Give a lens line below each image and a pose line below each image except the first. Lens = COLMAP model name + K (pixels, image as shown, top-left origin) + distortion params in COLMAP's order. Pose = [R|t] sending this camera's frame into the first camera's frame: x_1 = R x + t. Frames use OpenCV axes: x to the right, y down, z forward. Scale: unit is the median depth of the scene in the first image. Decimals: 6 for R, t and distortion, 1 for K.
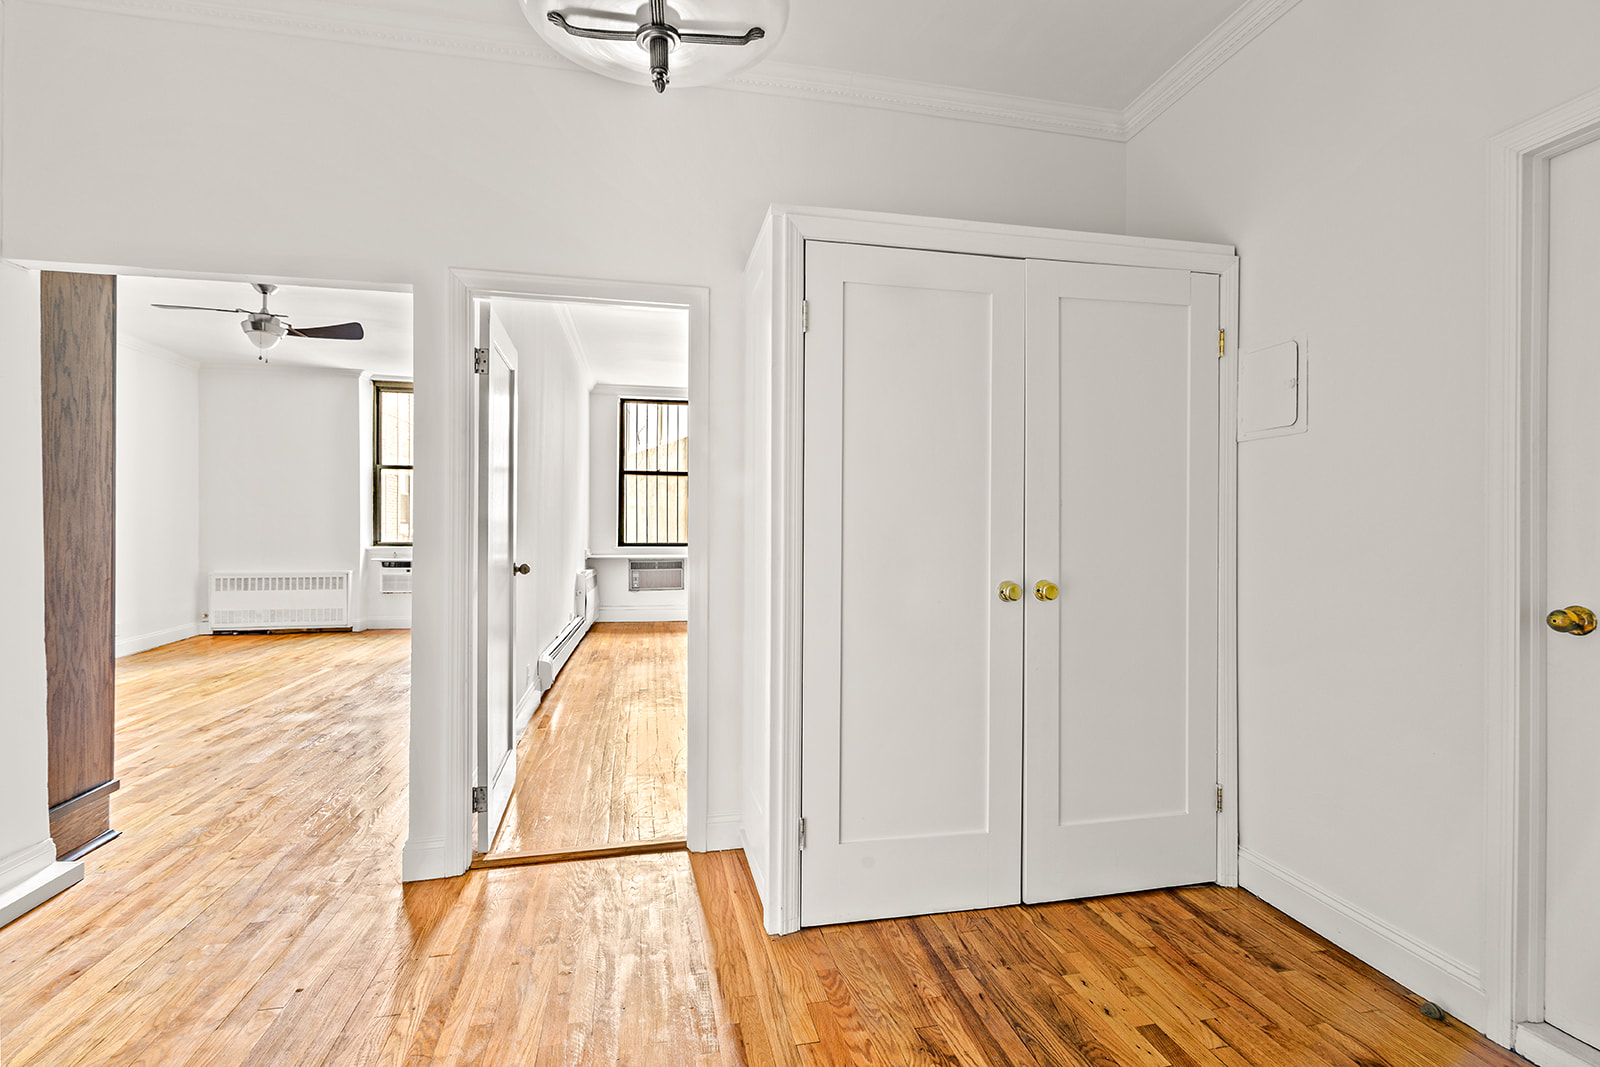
lens RADIAL K [[738.1, 0, 811.5], [0, 738.1, 529.0], [0, 0, 1]] dist [0.001665, 0.000365]
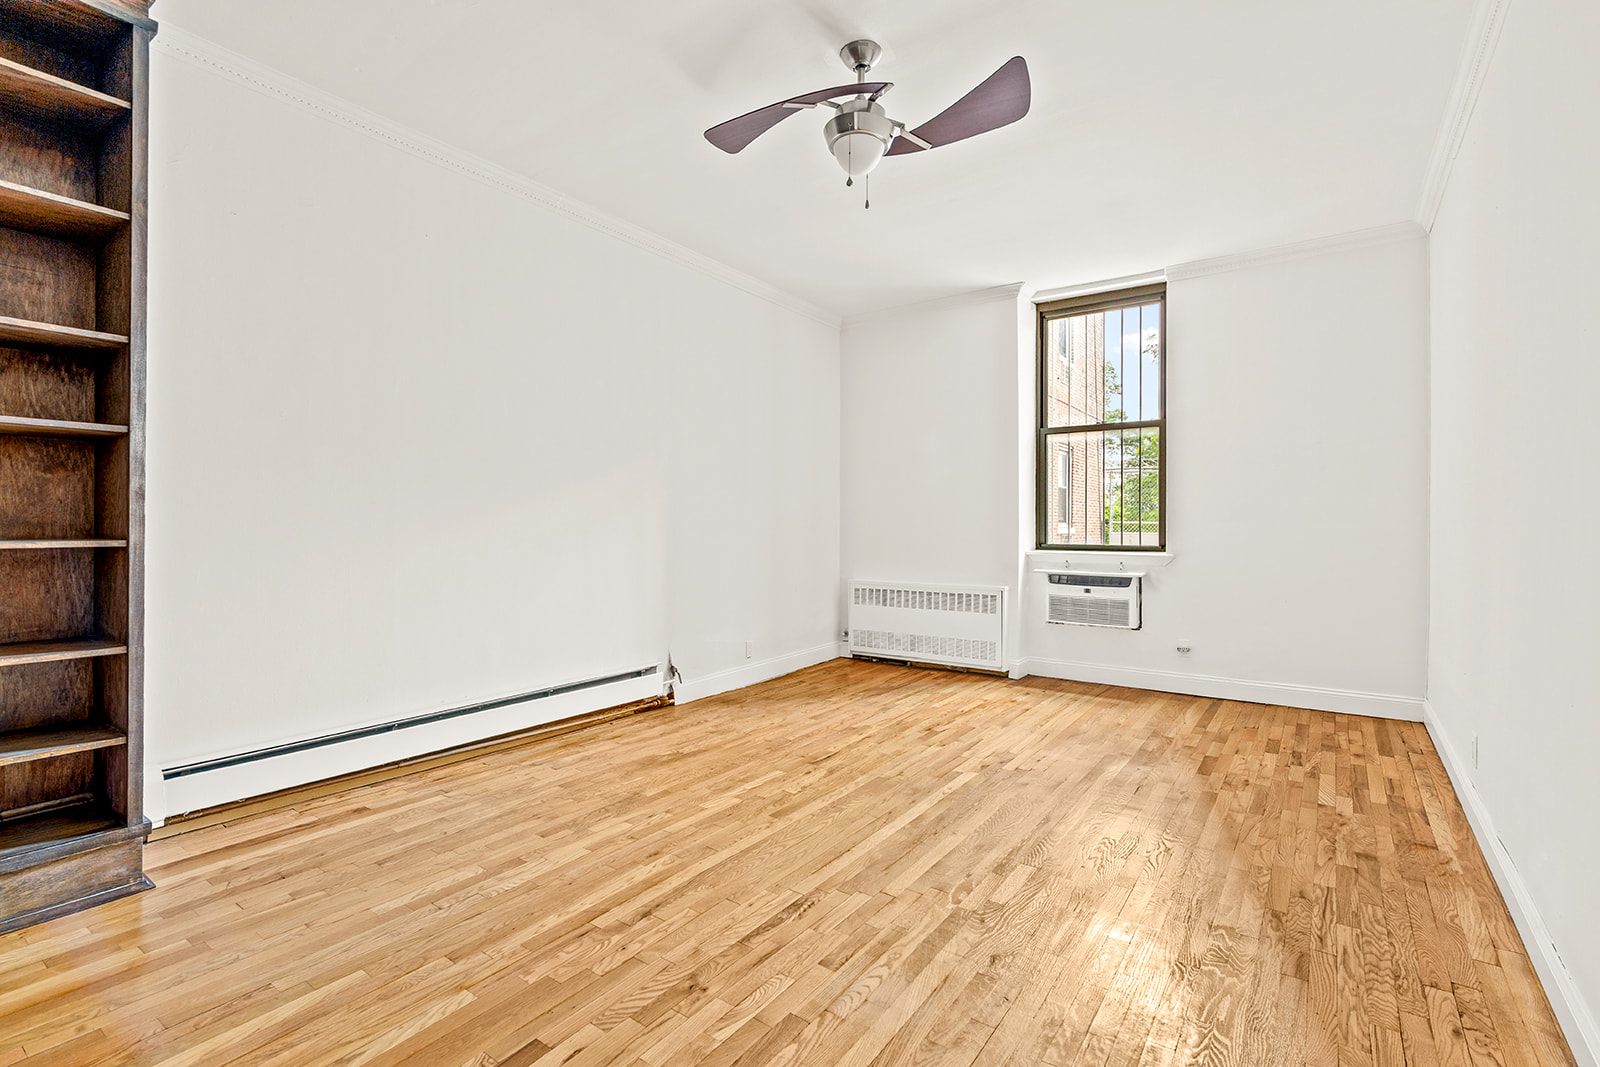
lens RADIAL K [[738.1, 0, 801.9], [0, 738.1, 528.8], [0, 0, 1]] dist [0.001665, 0.000365]
pose [[0.671813, -0.003235, -0.740714, -0.258544], [-0.001856, 0.999980, -0.006051, 0.008989], [0.740719, 0.005440, 0.671793, 0.422676]]
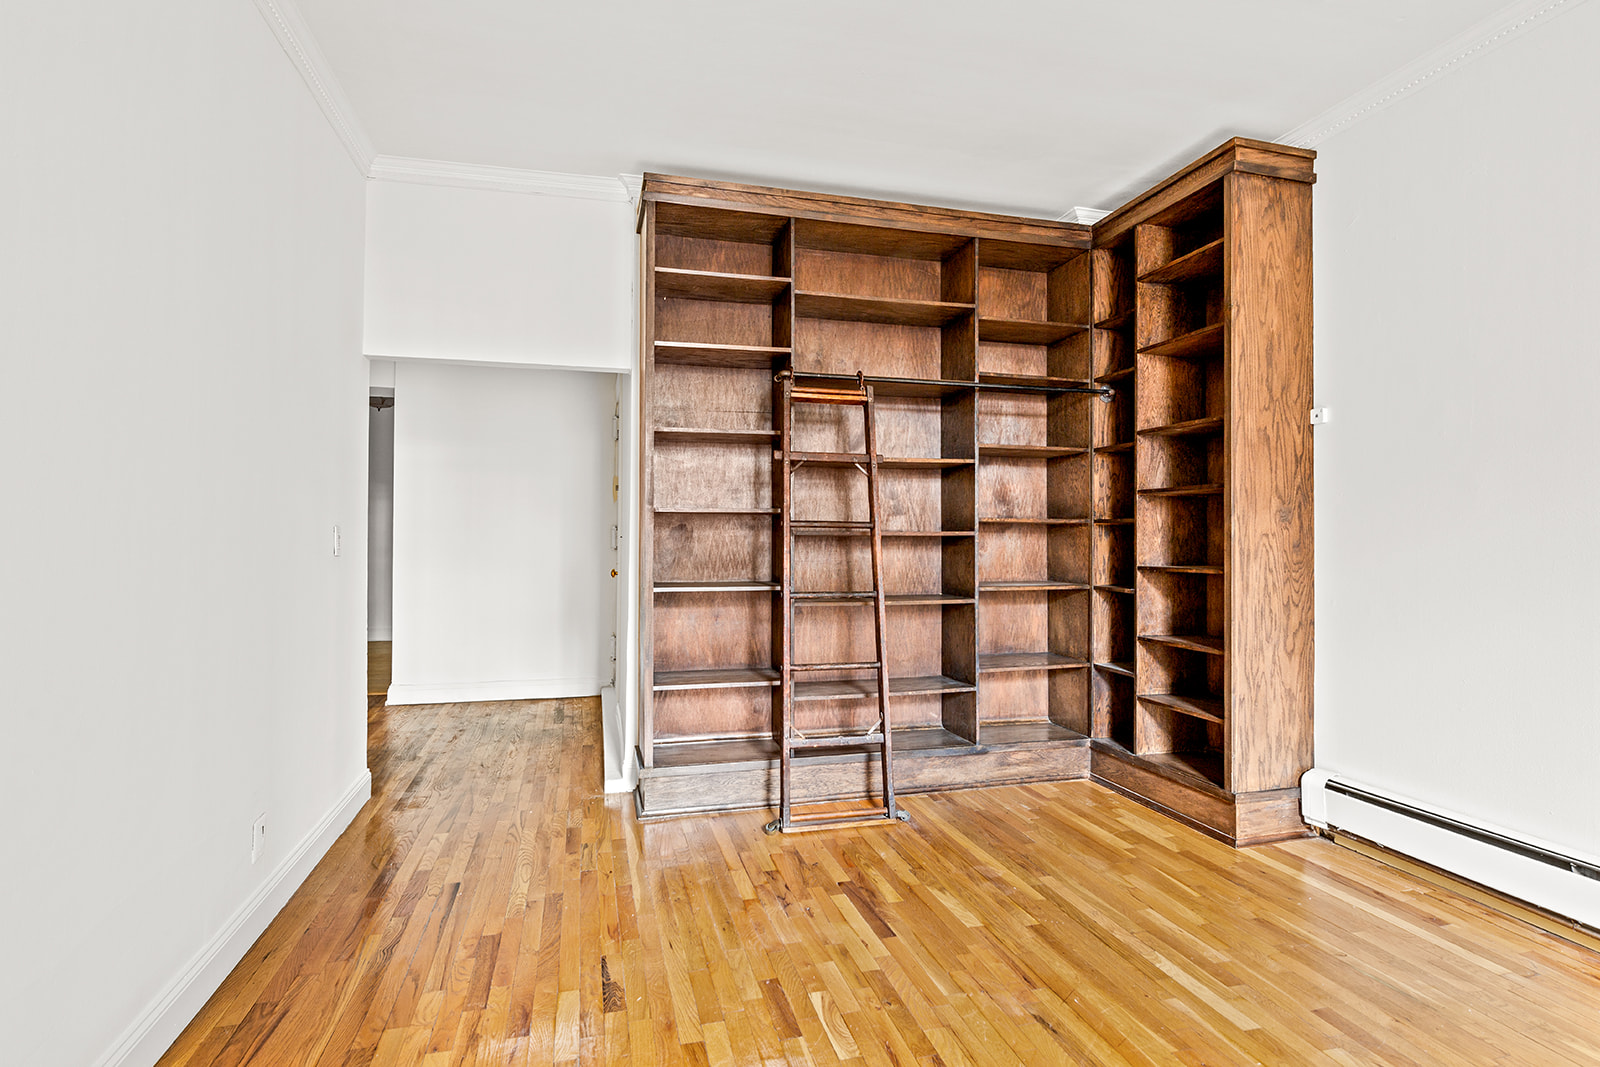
lens RADIAL K [[810.3, 0, 797.9], [0, 810.3, 531.3], [0, 0, 1]] dist [-0.000038, 0.000047]
pose [[-0.999188, -0.010737, -0.038832, -0.421099], [-0.010624, 0.999939, -0.003132, -0.005150], [0.038864, -0.002717, -0.999241, 0.846296]]
